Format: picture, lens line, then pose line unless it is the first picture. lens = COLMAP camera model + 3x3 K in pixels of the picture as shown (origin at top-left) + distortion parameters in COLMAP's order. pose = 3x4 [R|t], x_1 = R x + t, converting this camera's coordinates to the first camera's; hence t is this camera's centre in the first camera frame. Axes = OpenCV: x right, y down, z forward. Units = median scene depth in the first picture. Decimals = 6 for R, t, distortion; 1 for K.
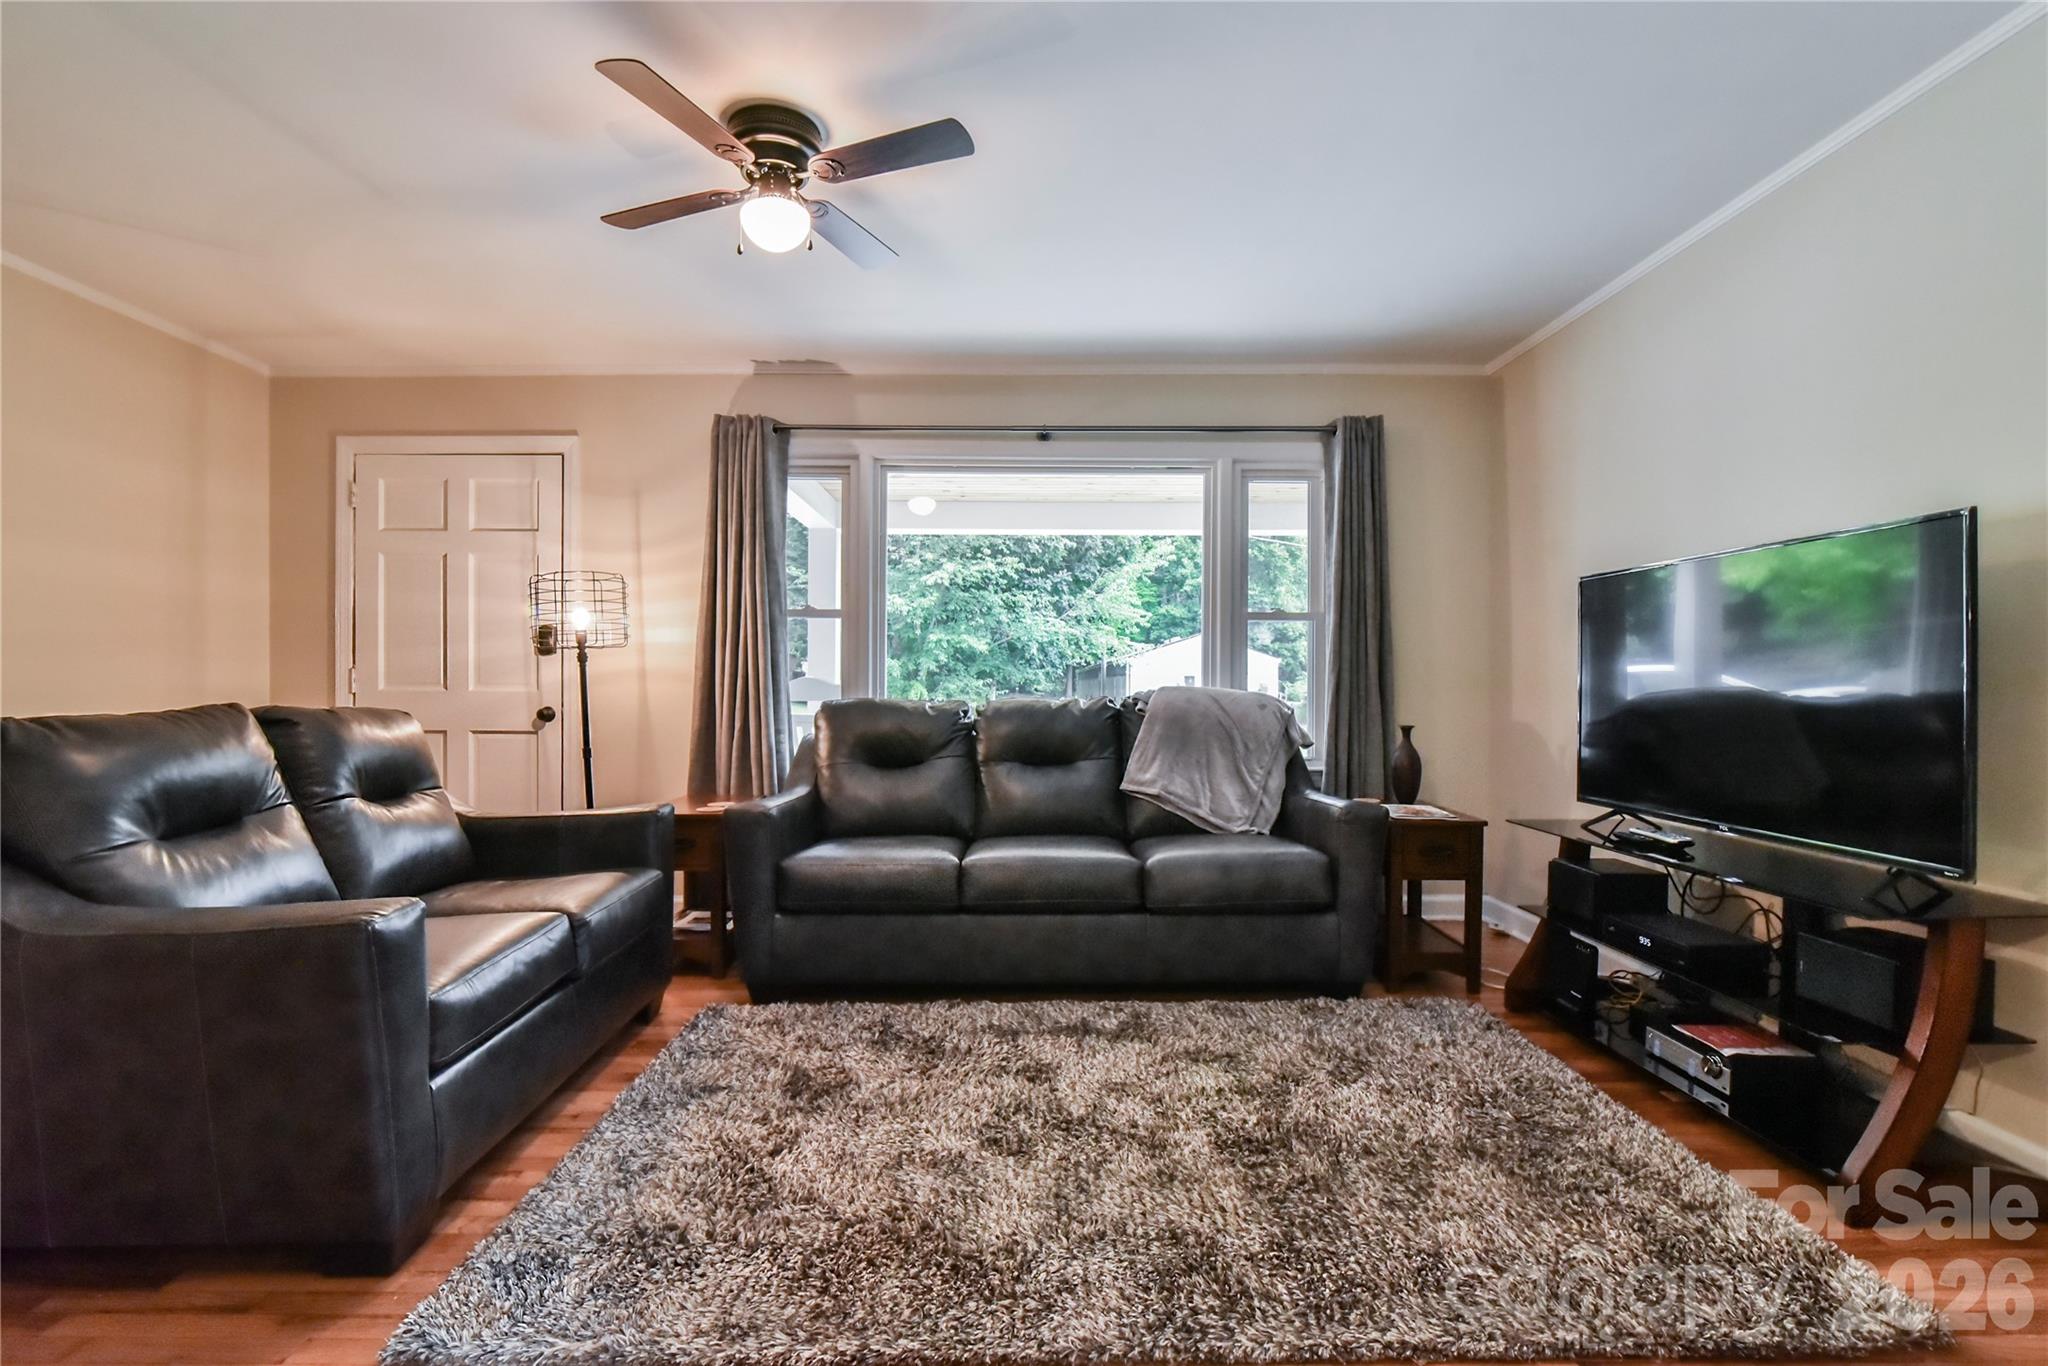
lens RADIAL K [[980.1, 0, 1028.7], [0, 980.1, 687.6], [0, 0, 1]] dist [-0.015730, 0.001074]
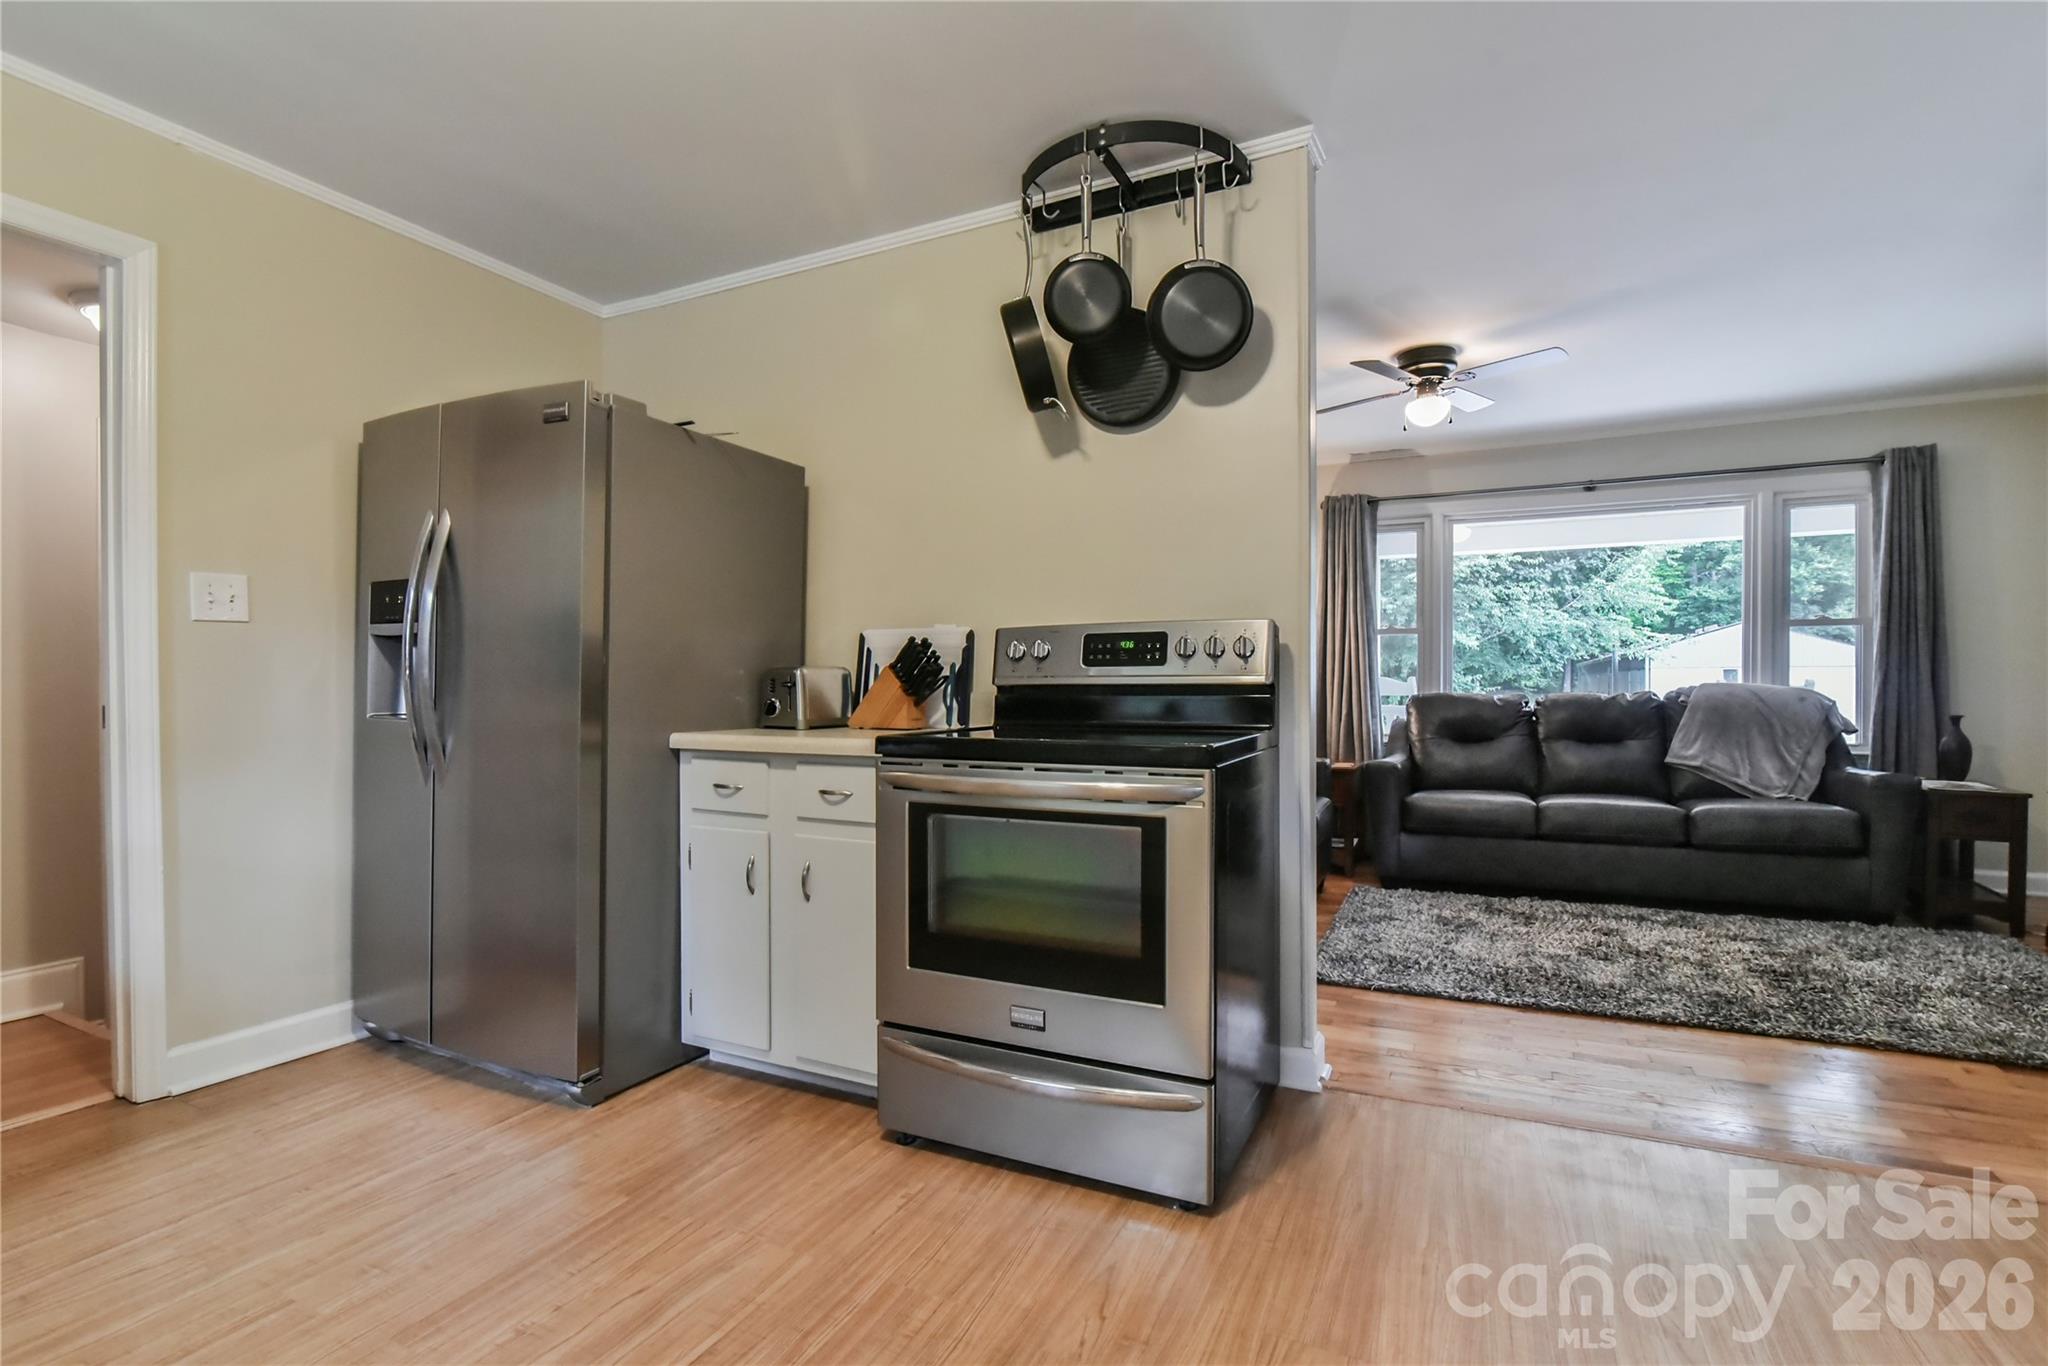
lens RADIAL K [[980.1, 0, 986.2], [0, 980.1, 692.3], [0, 0, 1]] dist [-0.015730, 0.001074]
pose [[0.881684, -0.001979, -0.471837, -0.089668], [0.005504, 0.999966, 0.006091, -0.001933], [0.471809, -0.007967, 0.881665, -0.554826]]
